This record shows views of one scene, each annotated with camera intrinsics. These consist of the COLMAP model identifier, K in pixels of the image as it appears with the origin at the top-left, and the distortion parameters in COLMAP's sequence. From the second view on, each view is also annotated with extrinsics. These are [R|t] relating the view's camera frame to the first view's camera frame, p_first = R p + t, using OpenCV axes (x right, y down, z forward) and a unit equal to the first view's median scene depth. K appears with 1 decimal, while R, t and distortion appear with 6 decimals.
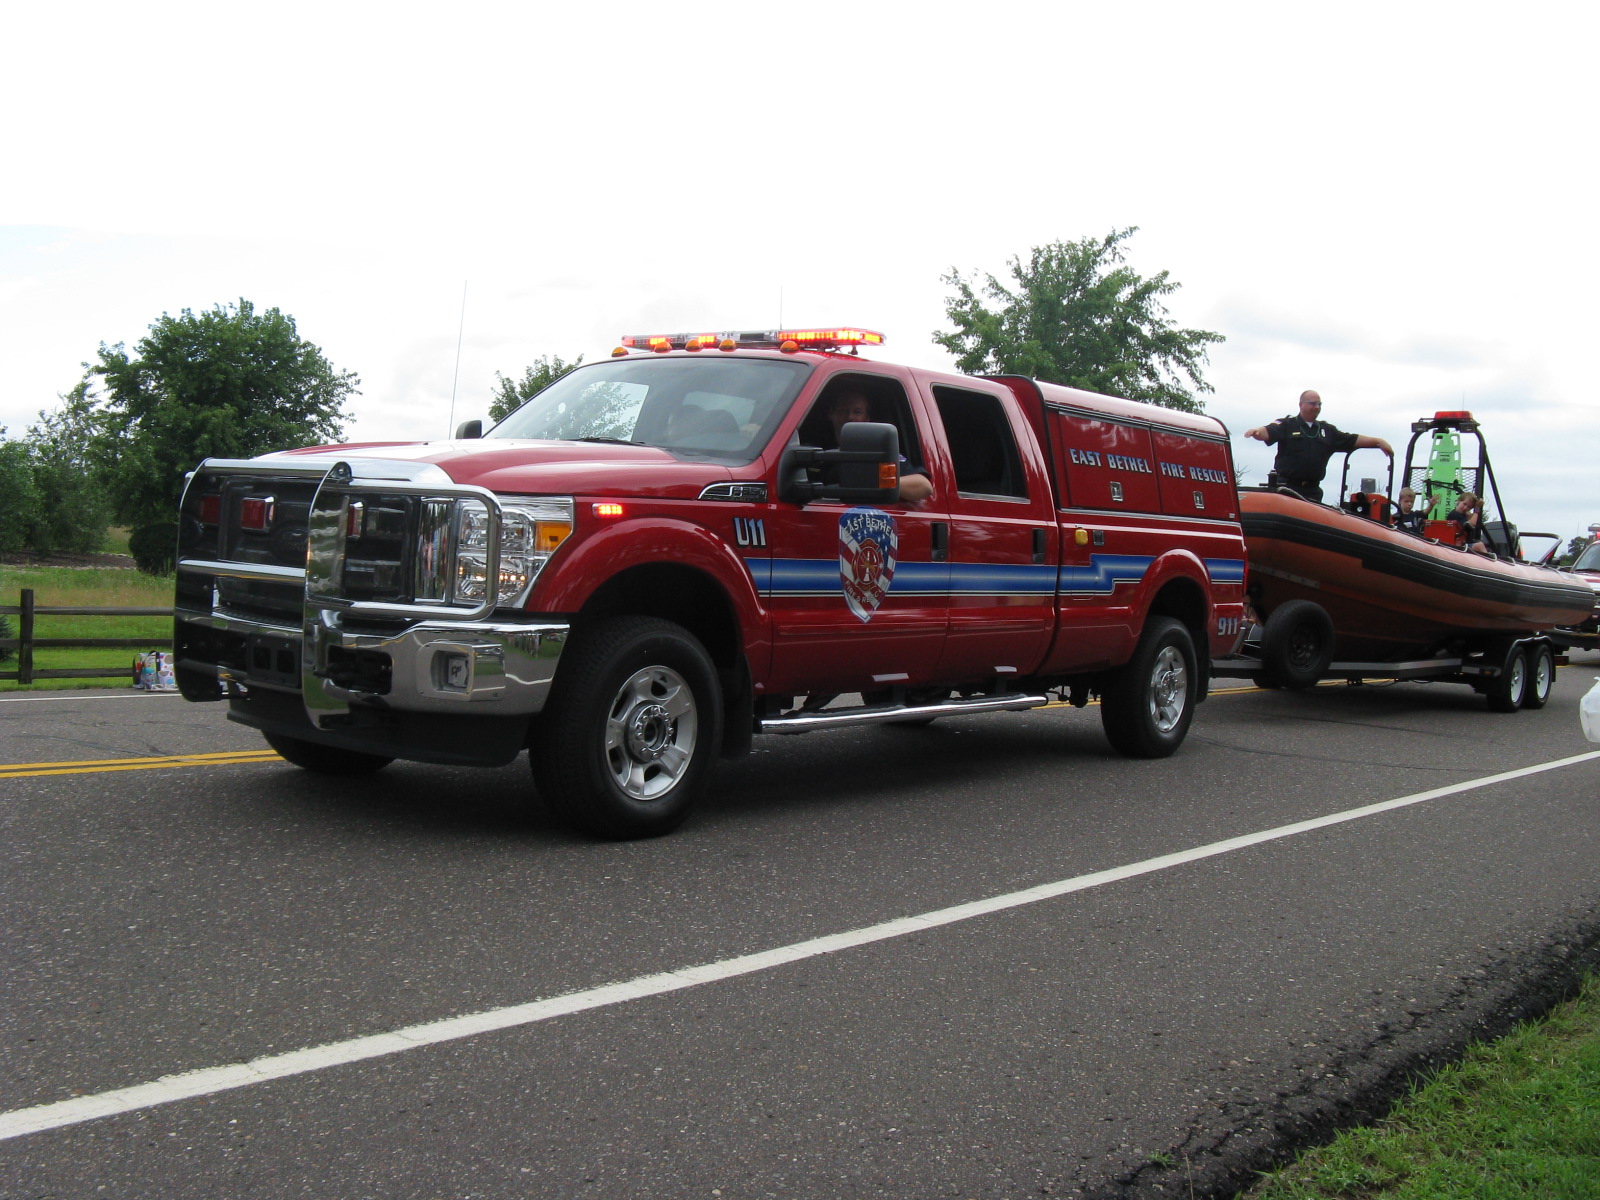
lens RADIAL K [[1645.0, 0, 770.1], [0, 1645.0, 570.5], [0, 0, 1]] dist [-0.190169, 0.211352]
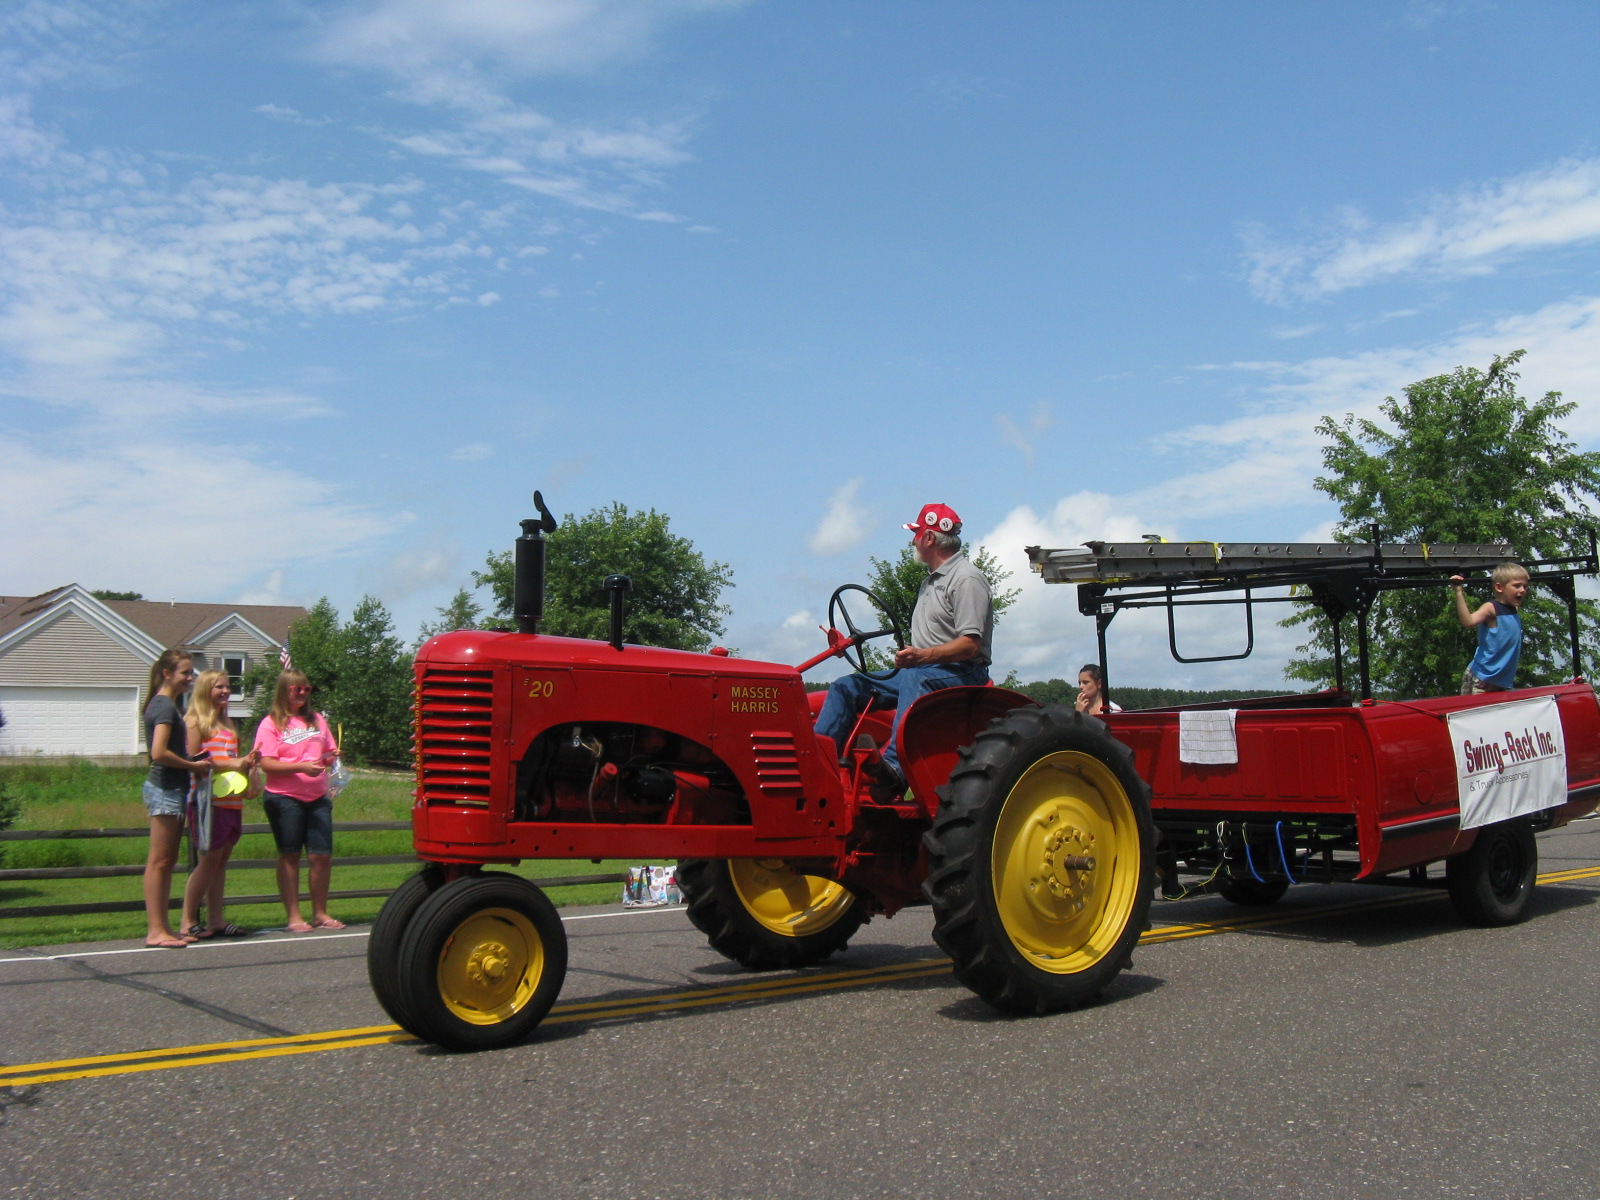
lens RADIAL K [[1646.0, 0, 793.7], [0, 1646.0, 549.5], [0, 0, 1]] dist [-0.183499, 0.190326]
pose [[0.977100, -0.078333, -0.197835, -0.180777], [0.054137, 0.990693, -0.124885, -0.026323], [0.205777, 0.111315, 0.972247, 0.083180]]
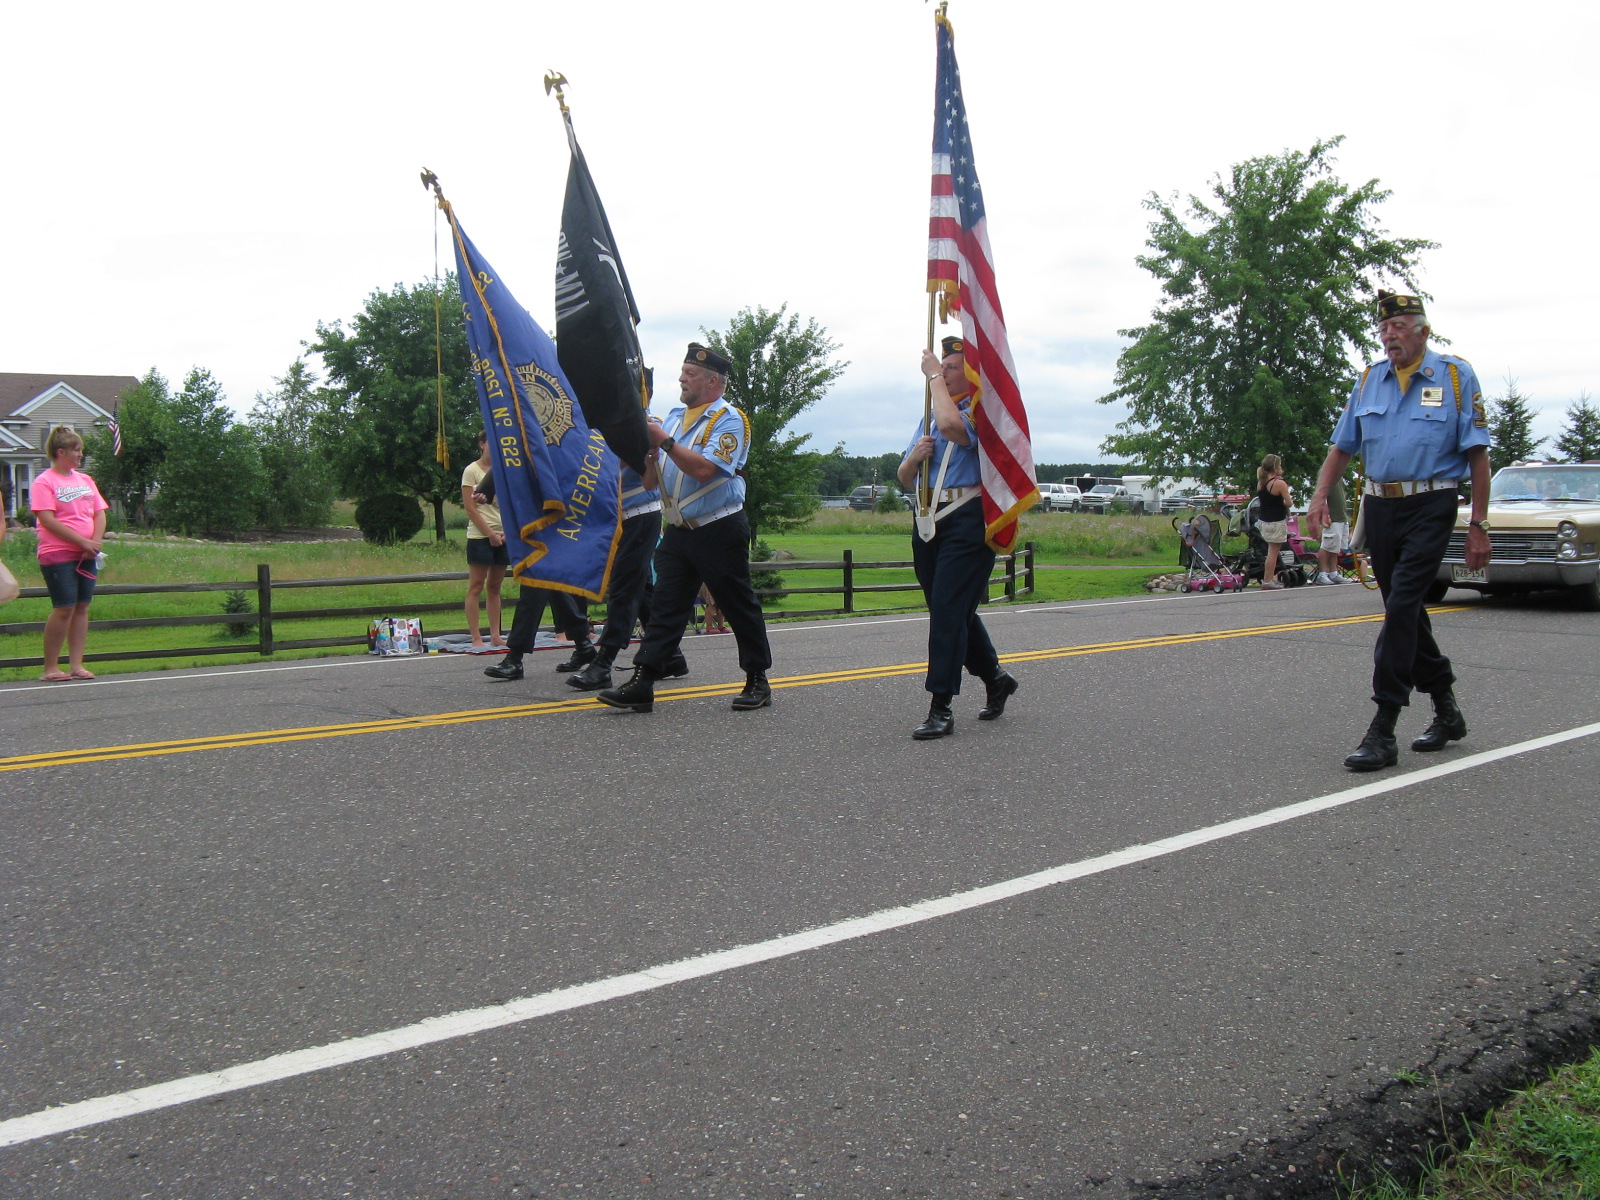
lens RADIAL K [[1645.2, 0, 788.9], [0, 1645.2, 574.7], [0, 0, 1]] dist [-0.191850, 0.215548]
pose [[0.991456, -0.048335, -0.121159, -0.001287], [0.052833, 0.998018, 0.034185, 0.001874], [0.119266, -0.040294, 0.992044, -0.007502]]
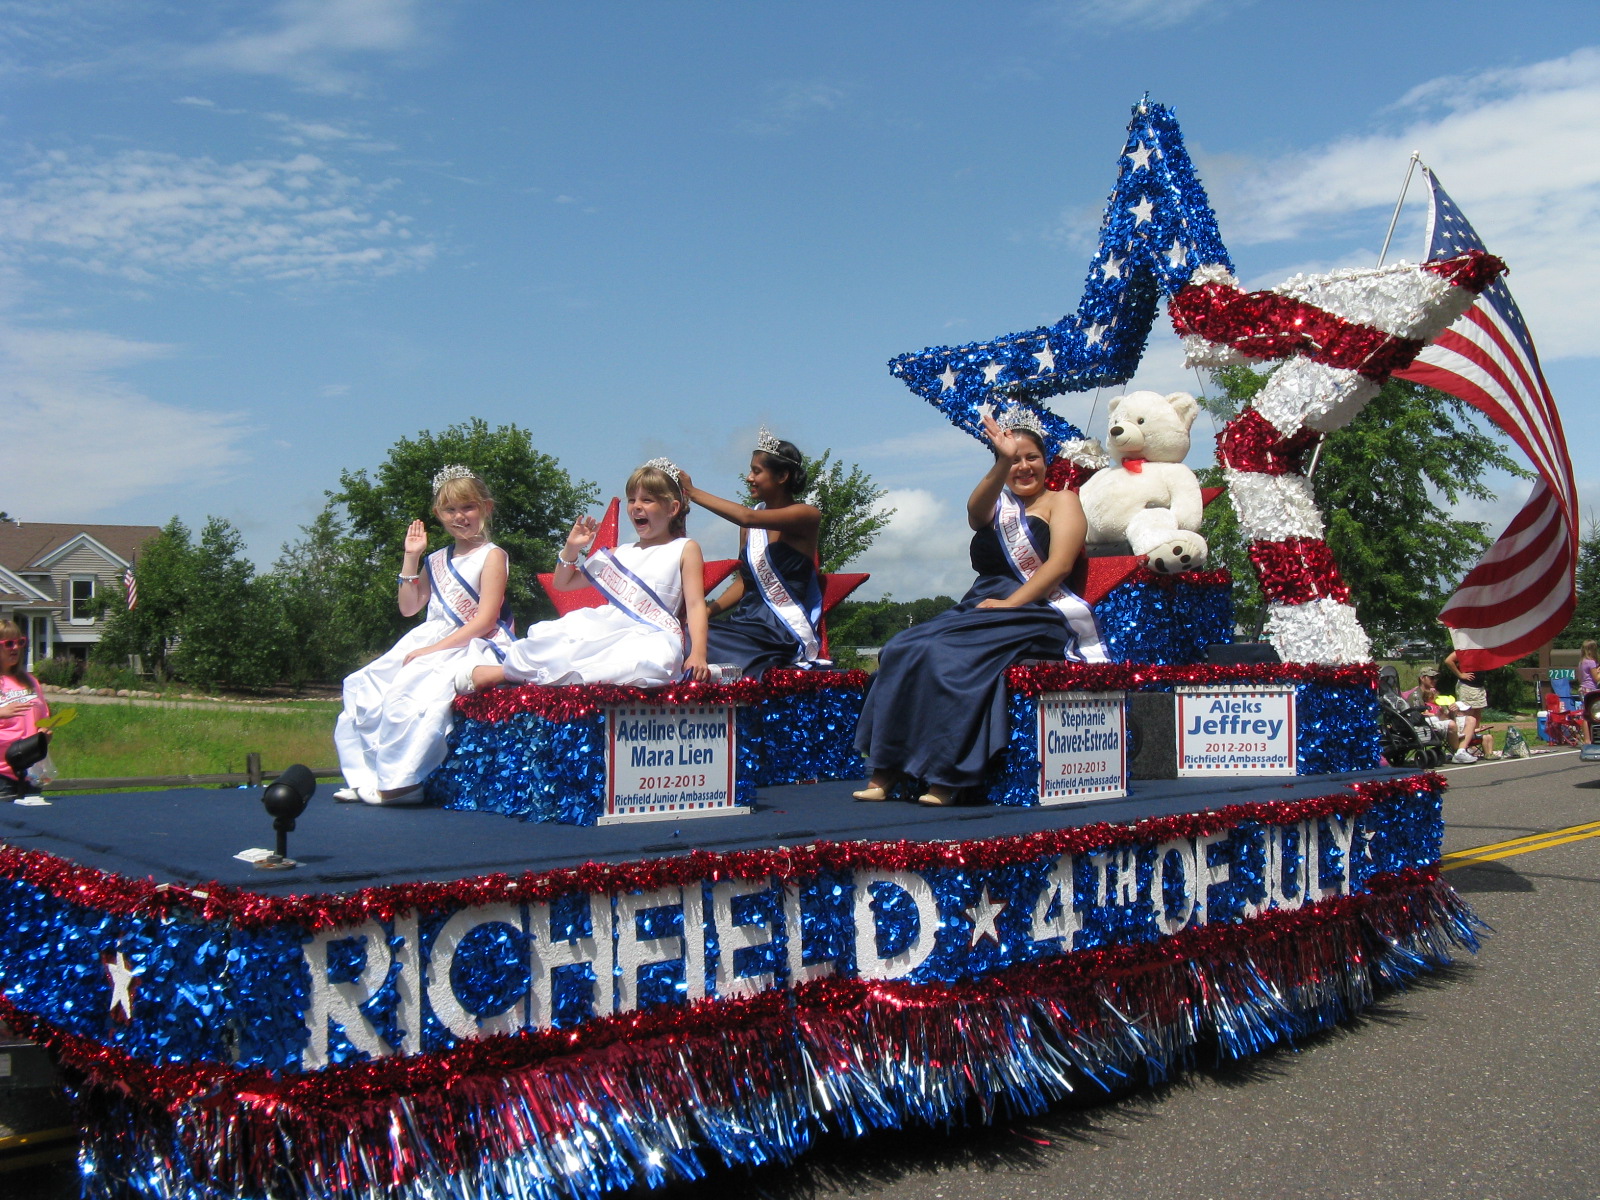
lens RADIAL K [[1659.0, 0, 789.4], [0, 1659.0, 564.4], [0, 0, 1]] dist [-0.182351, 0.220135]
pose [[0.988154, -0.067019, -0.138060, -0.104091], [0.058907, 0.996334, -0.062032, -0.073049], [0.141711, 0.053165, 0.988479, 0.495078]]
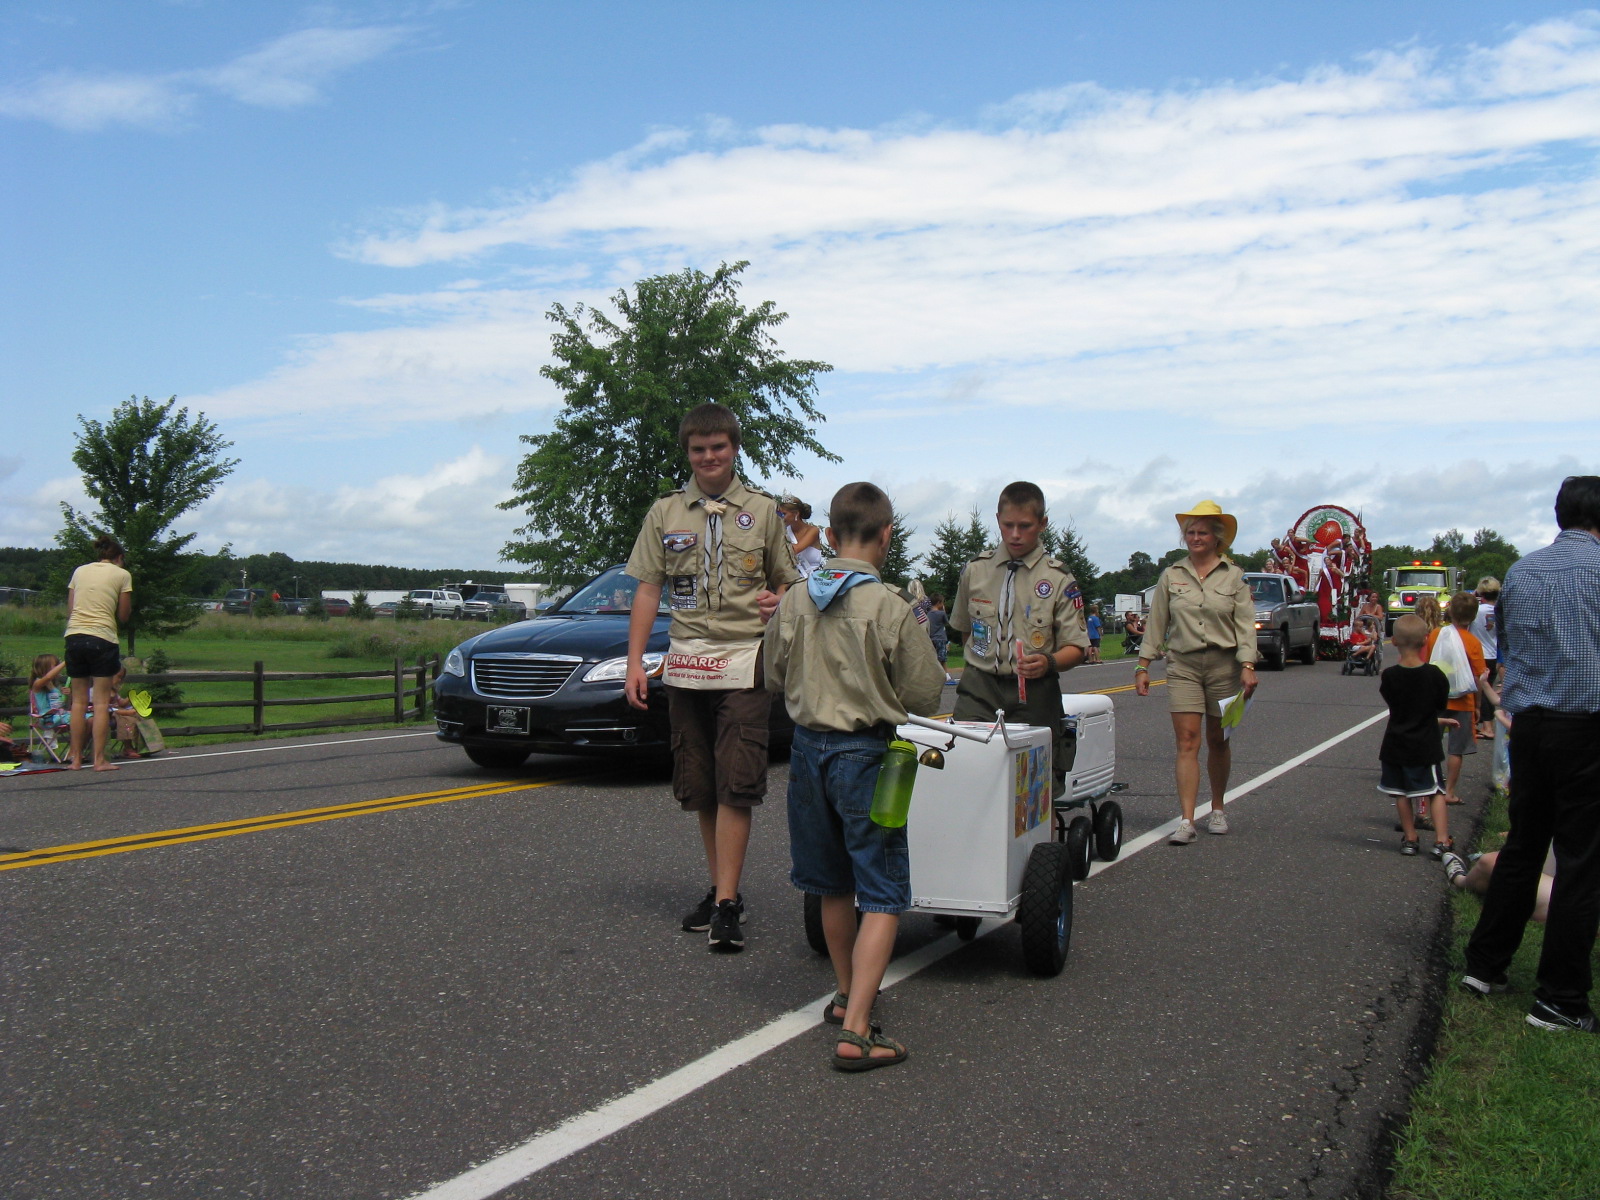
lens RADIAL K [[1650.6, 0, 783.0], [0, 1650.6, 566.8], [0, 0, 1]] dist [-0.189469, 0.214370]
pose [[0.967111, -0.032069, 0.252327, -0.146153], [0.037863, 0.999118, -0.018141, -0.022167], [-0.251523, 0.027098, 0.967472, 0.102812]]
